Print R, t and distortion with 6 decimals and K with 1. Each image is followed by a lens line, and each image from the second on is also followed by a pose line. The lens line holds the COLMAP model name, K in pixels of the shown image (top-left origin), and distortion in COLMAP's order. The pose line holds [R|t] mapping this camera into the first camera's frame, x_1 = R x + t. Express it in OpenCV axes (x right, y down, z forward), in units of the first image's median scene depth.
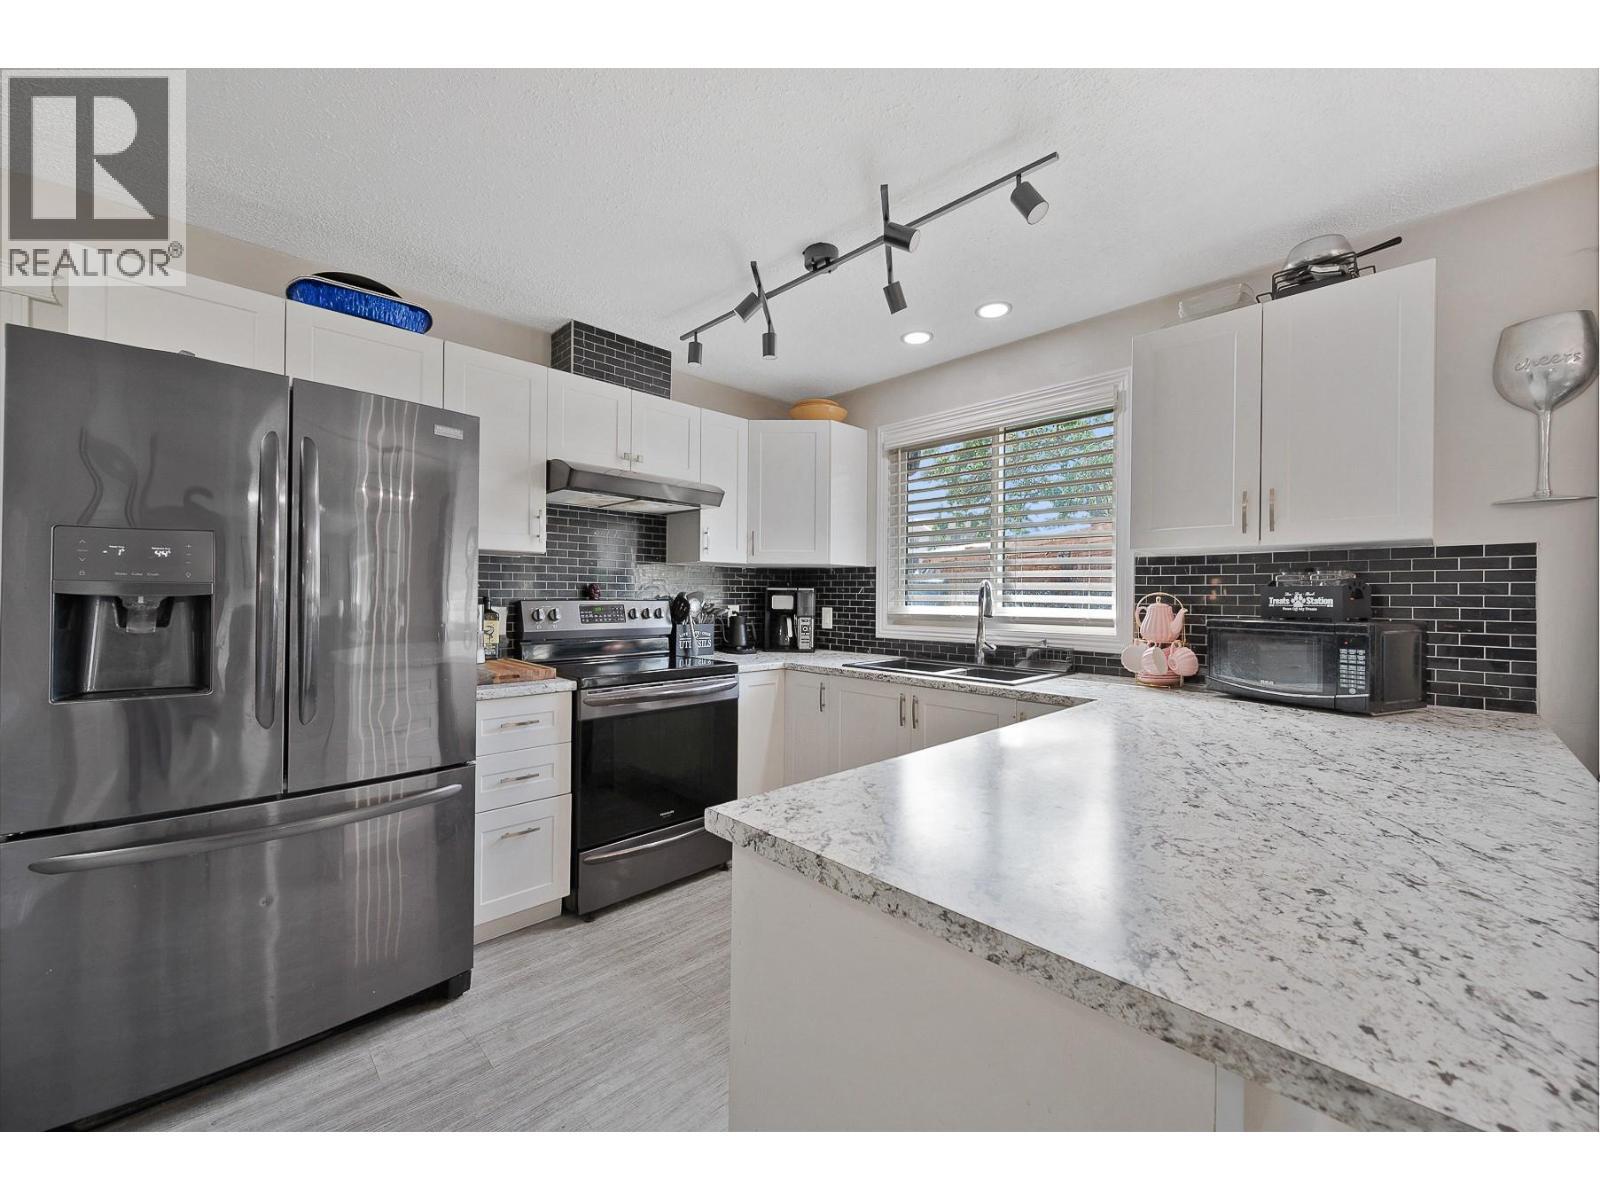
lens RADIAL K [[624.6, 0, 794.1], [0, 624.6, 600.1], [0, 0, 1]] dist [-0.009838, 0.000032]
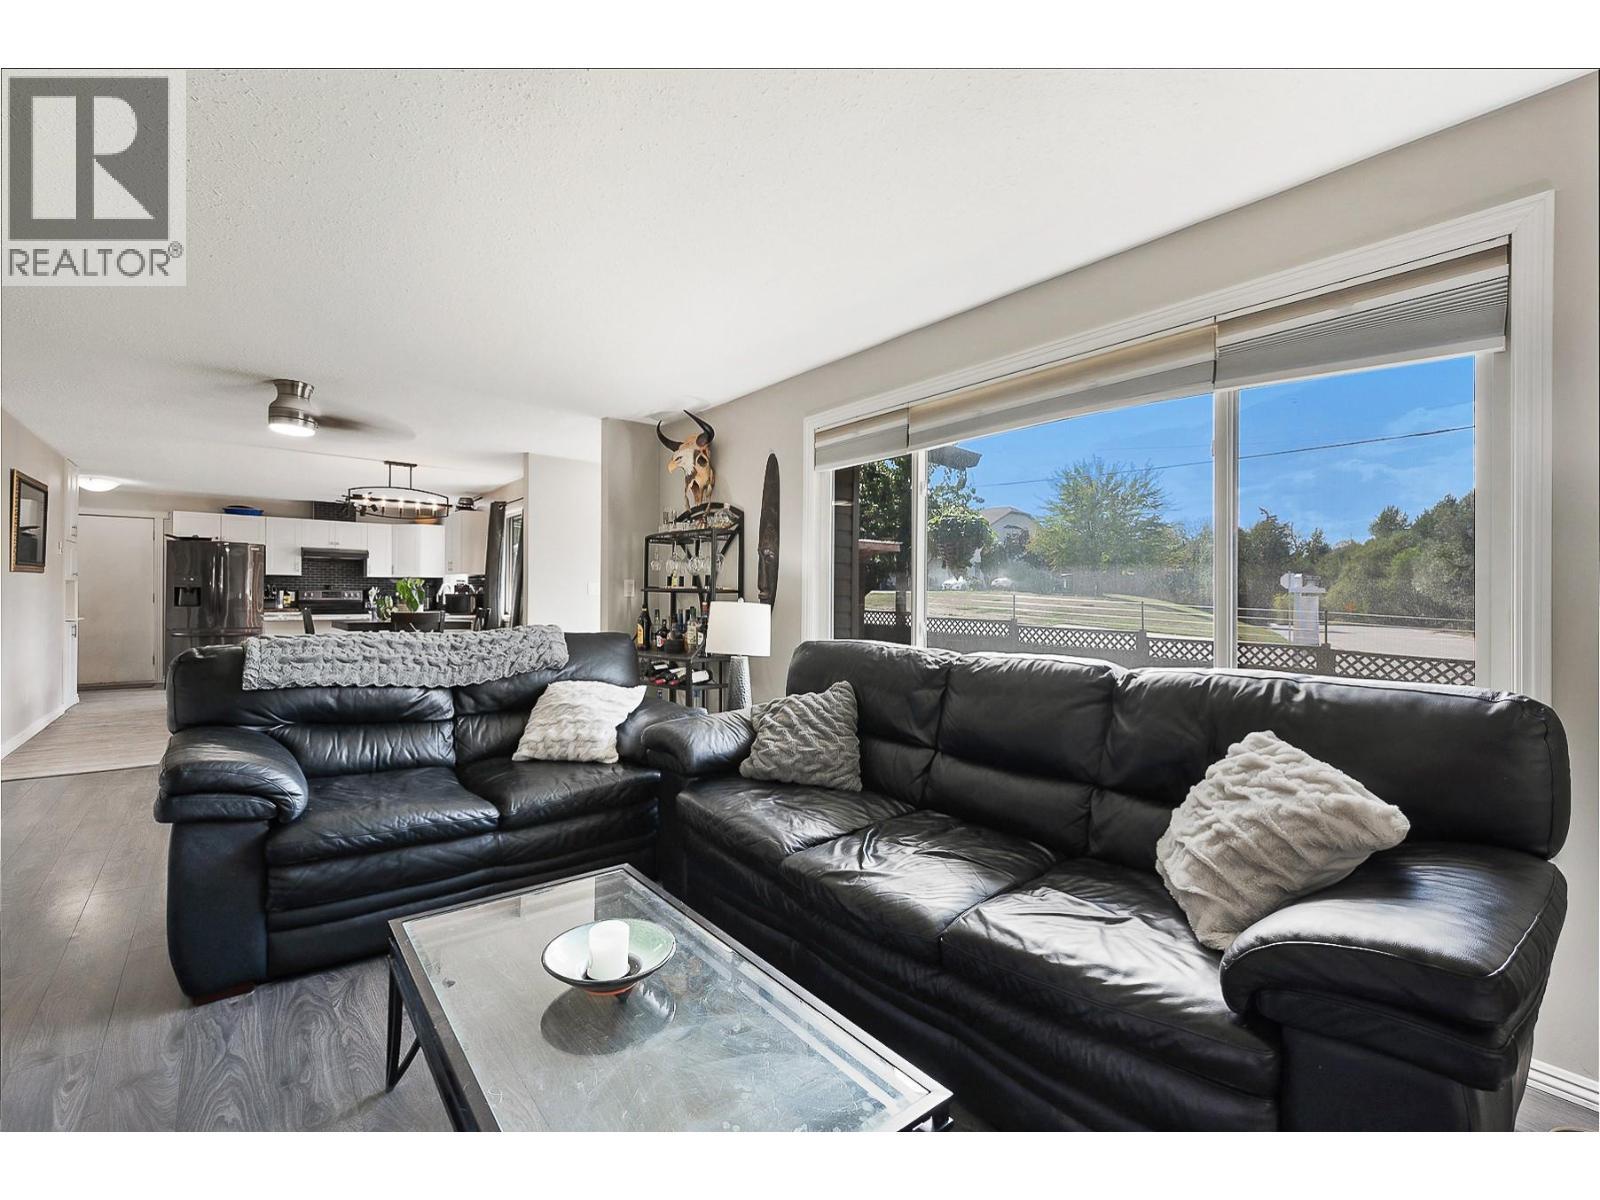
lens RADIAL K [[698.3, 0, 795.8], [0, 698.3, 596.9], [0, 0, 1]] dist [-0.000588, -0.000184]
pose [[0.996789, 0.000116, -0.080075, 2.264321], [-0.000878, 0.999955, -0.009480, 0.064940], [0.080070, 0.009520, 0.996744, -2.230282]]
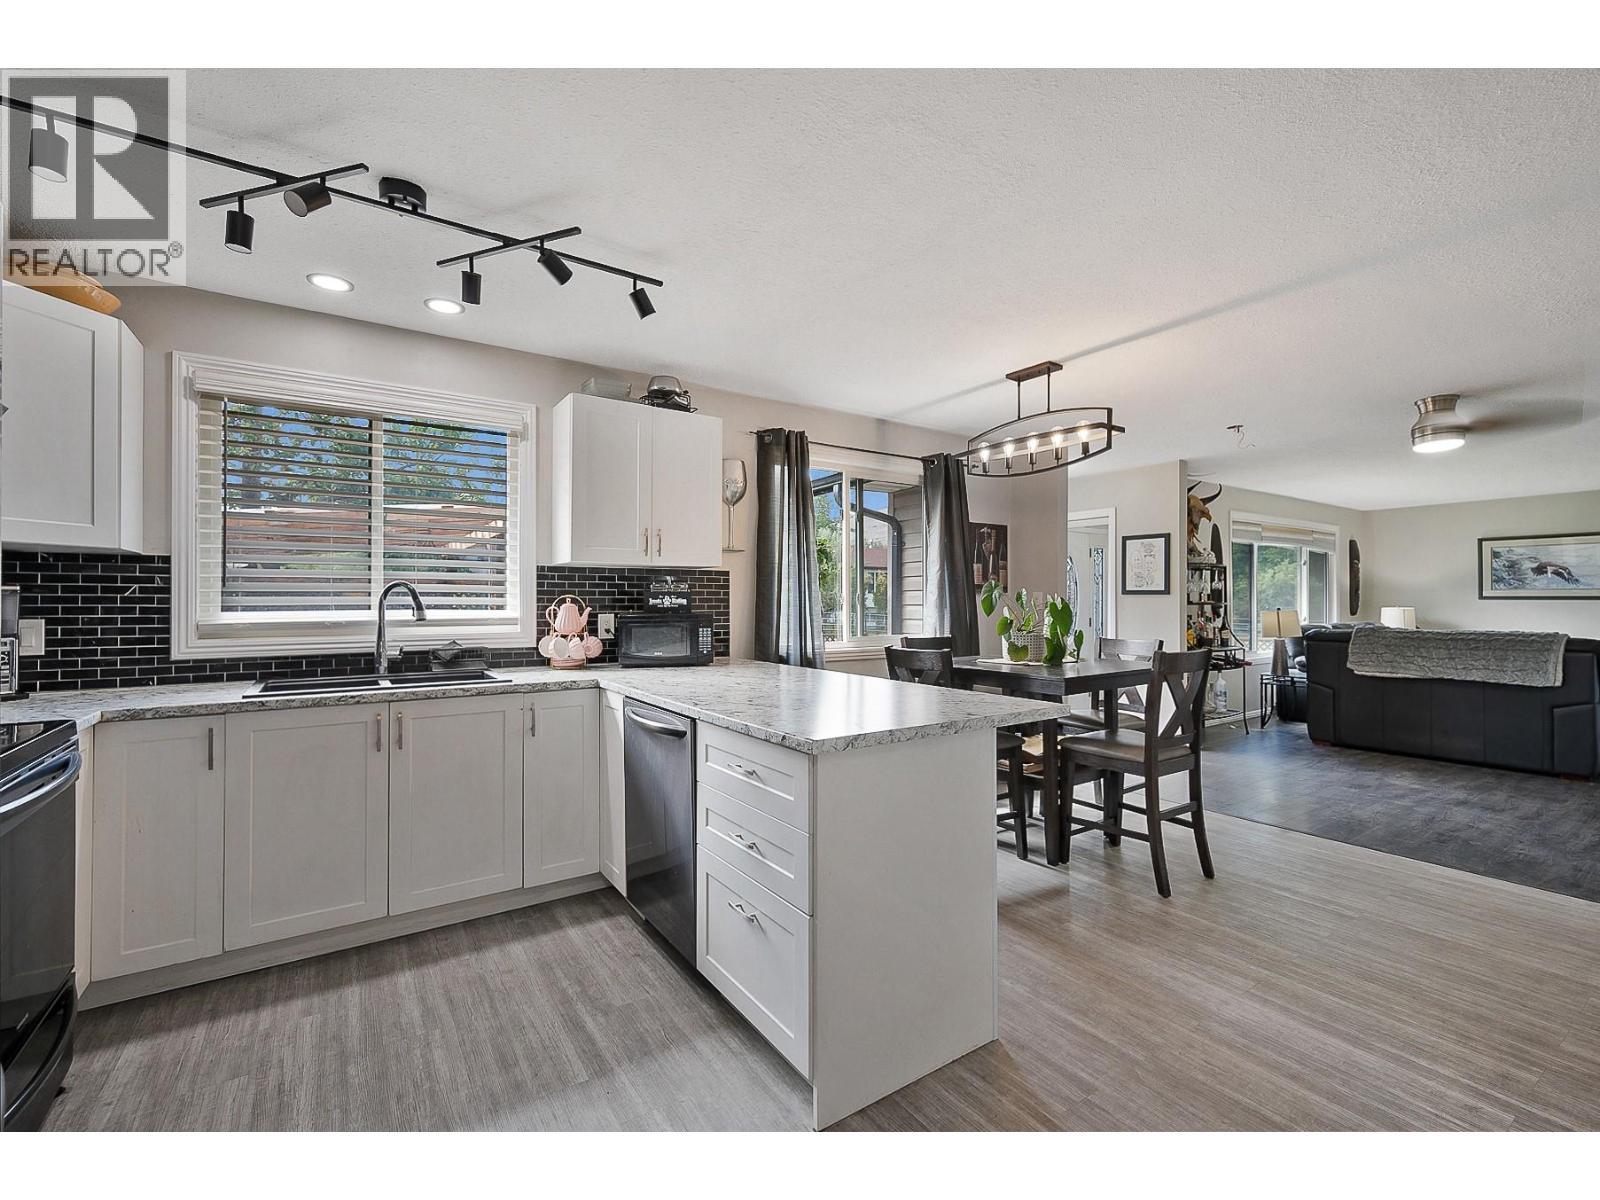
lens RADIAL K [[698.3, 0, 795.8], [0, 698.3, 596.9], [0, 0, 1]] dist [-0.000588, -0.000184]
pose [[0.168428, -0.005391, 0.985699, -0.612867], [0.005542, 0.999974, 0.004522, -0.010485], [-0.985698, 0.004701, 0.168454, 0.249128]]
